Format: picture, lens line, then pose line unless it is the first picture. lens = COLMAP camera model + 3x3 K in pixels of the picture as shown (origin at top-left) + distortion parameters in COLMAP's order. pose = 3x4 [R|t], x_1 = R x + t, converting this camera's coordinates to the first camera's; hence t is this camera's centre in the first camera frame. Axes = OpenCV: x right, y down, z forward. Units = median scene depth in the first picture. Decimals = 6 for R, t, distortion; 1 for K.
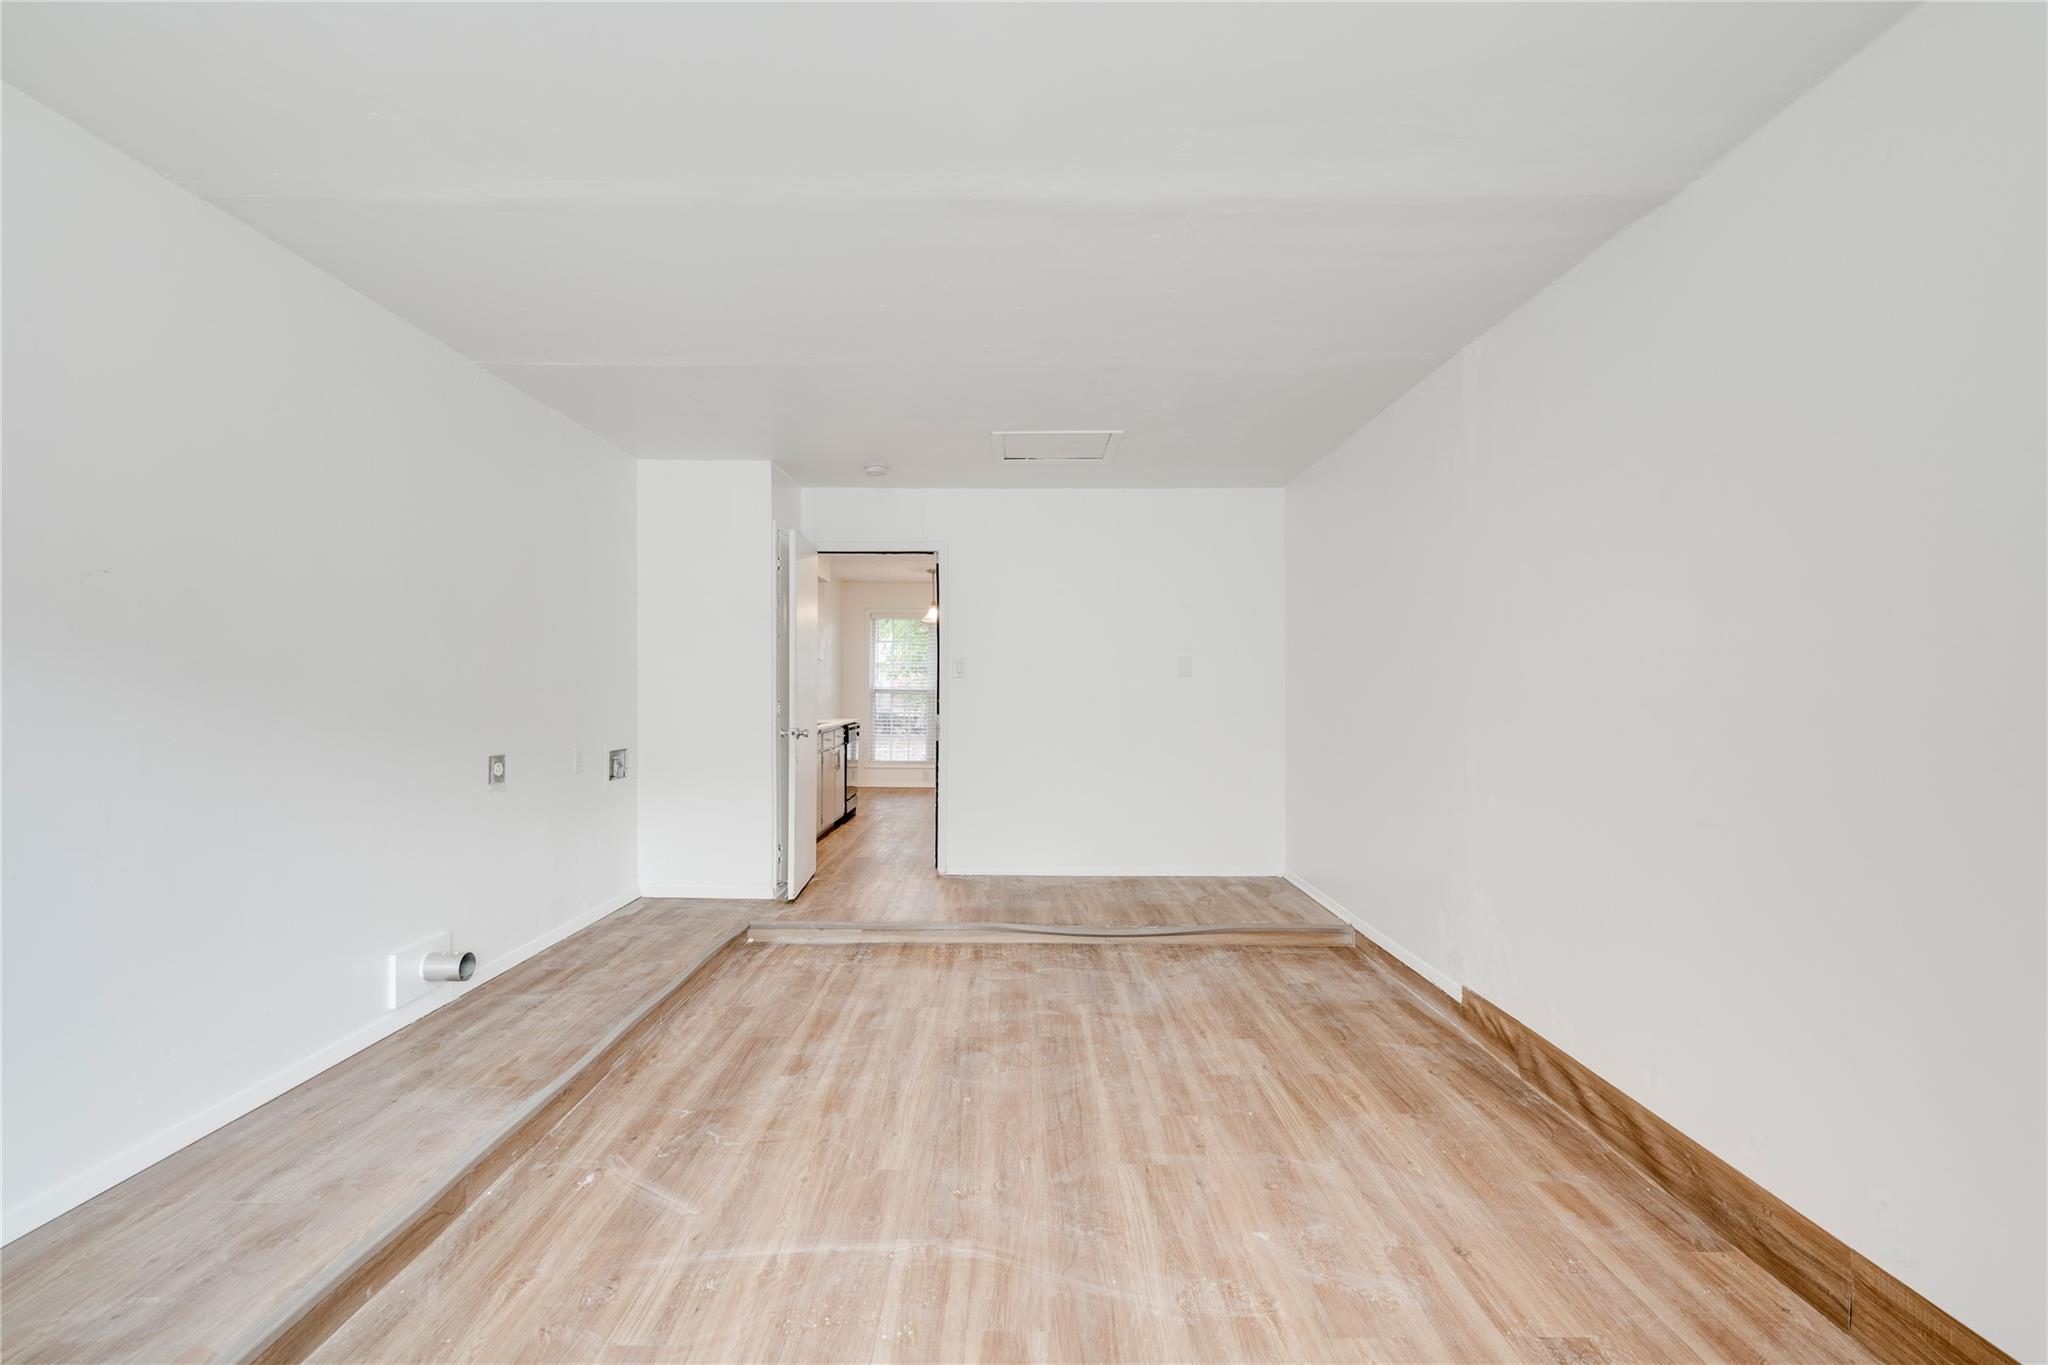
lens RADIAL K [[966.9, 0, 1007.6], [0, 966.9, 687.9], [0, 0, 1]] dist [0.002869, -0.000320]
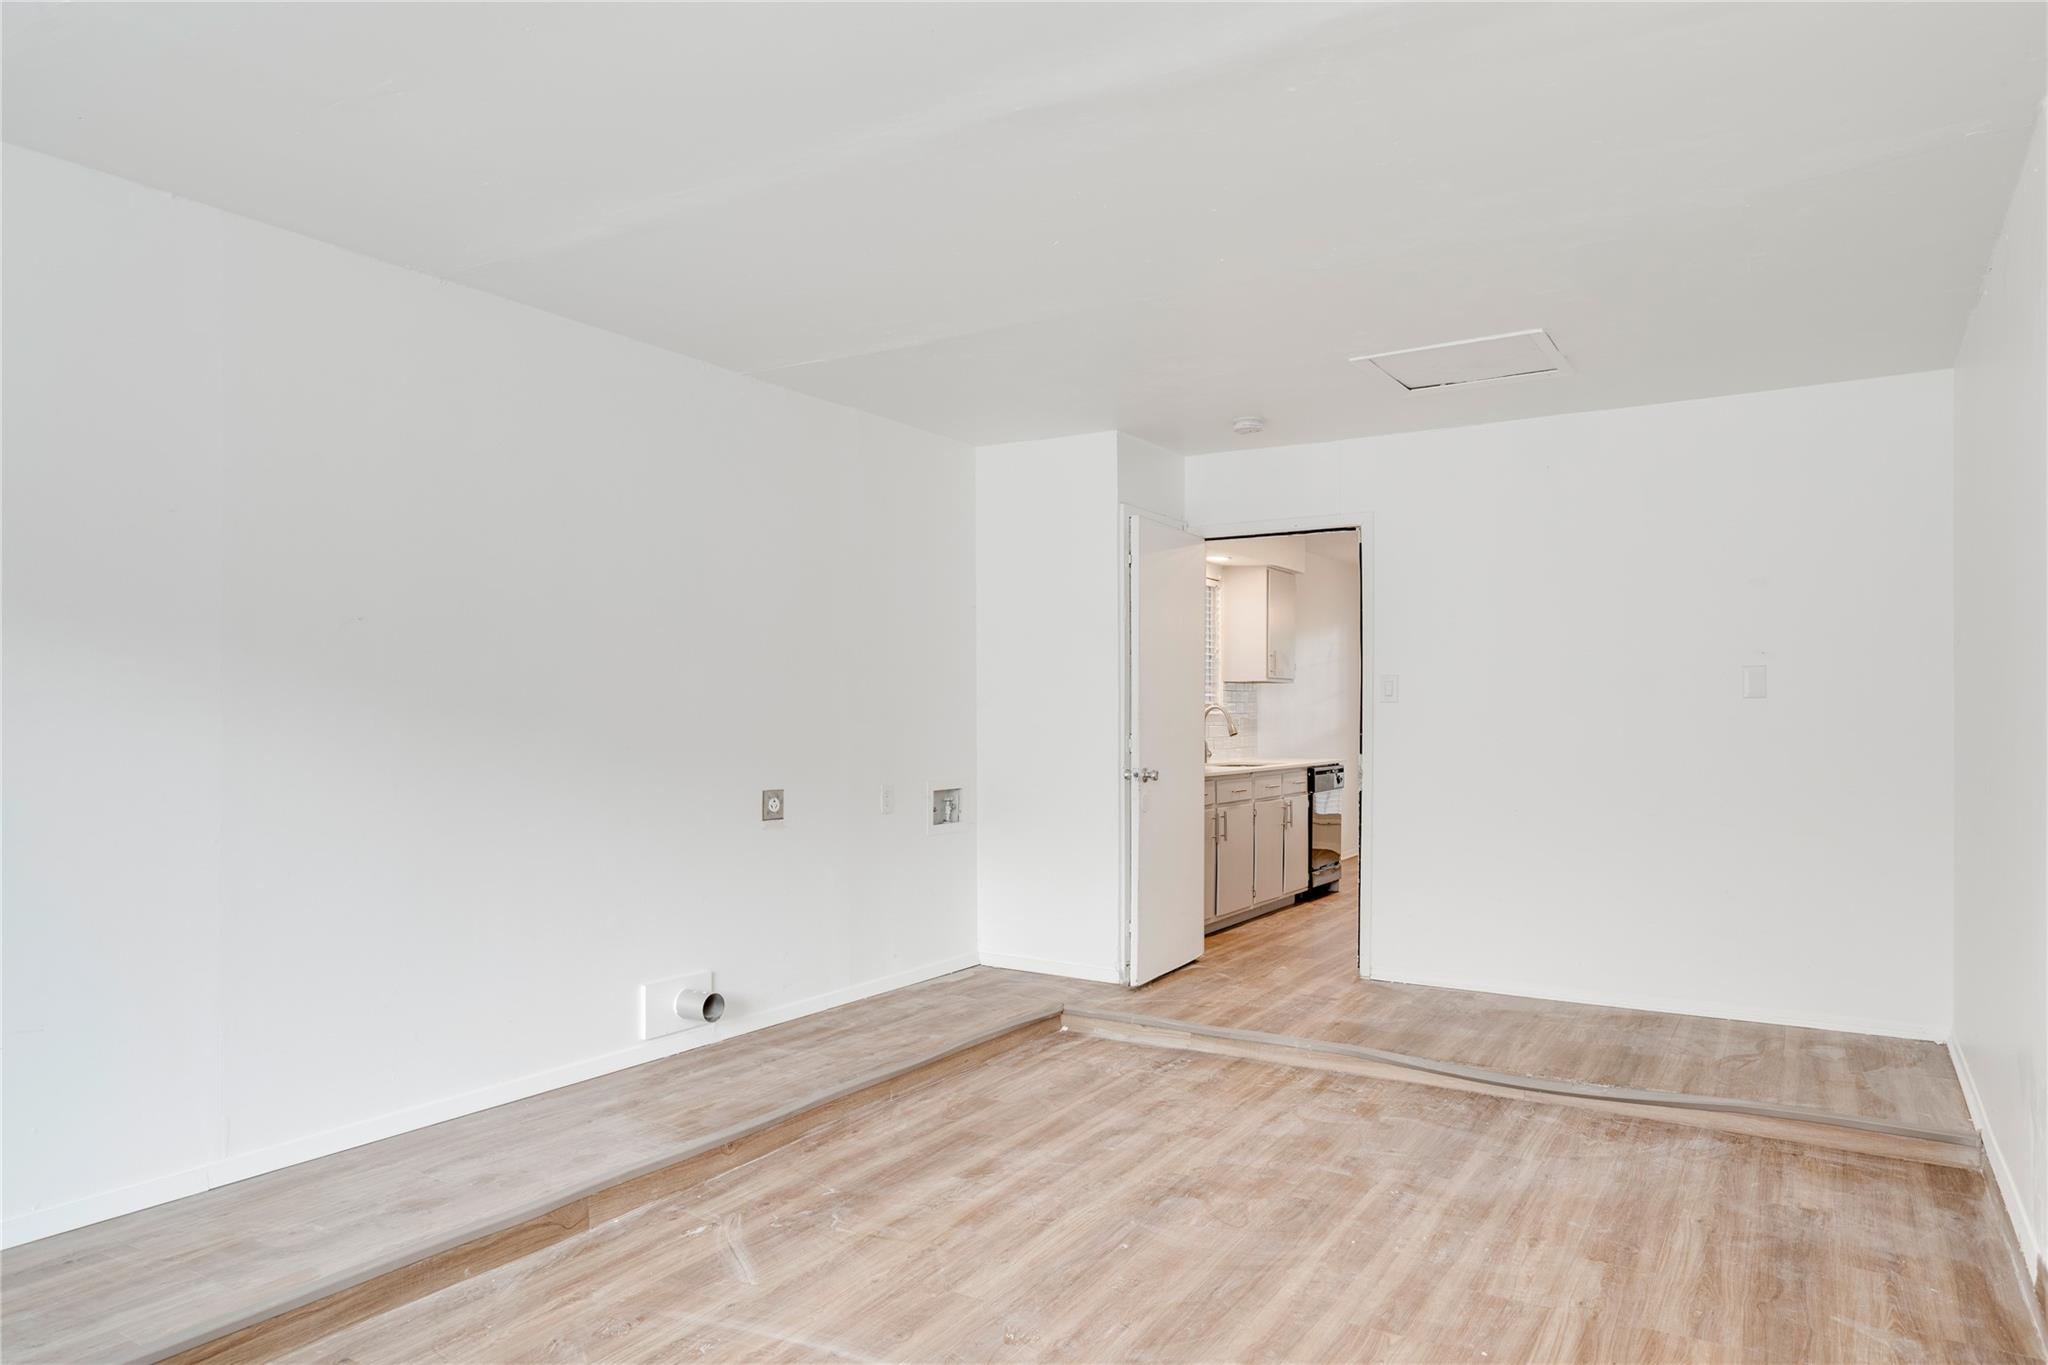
lens RADIAL K [[1326.1, 0, 969.3], [0, 1326.1, 731.3], [0, 0, 1]] dist [-0.001540, 0.004760]
pose [[0.842307, 0.005977, -0.538965, 0.404750], [0.000648, 0.999927, 0.012101, -0.003130], [0.538998, -0.010542, 0.842241, 0.032852]]
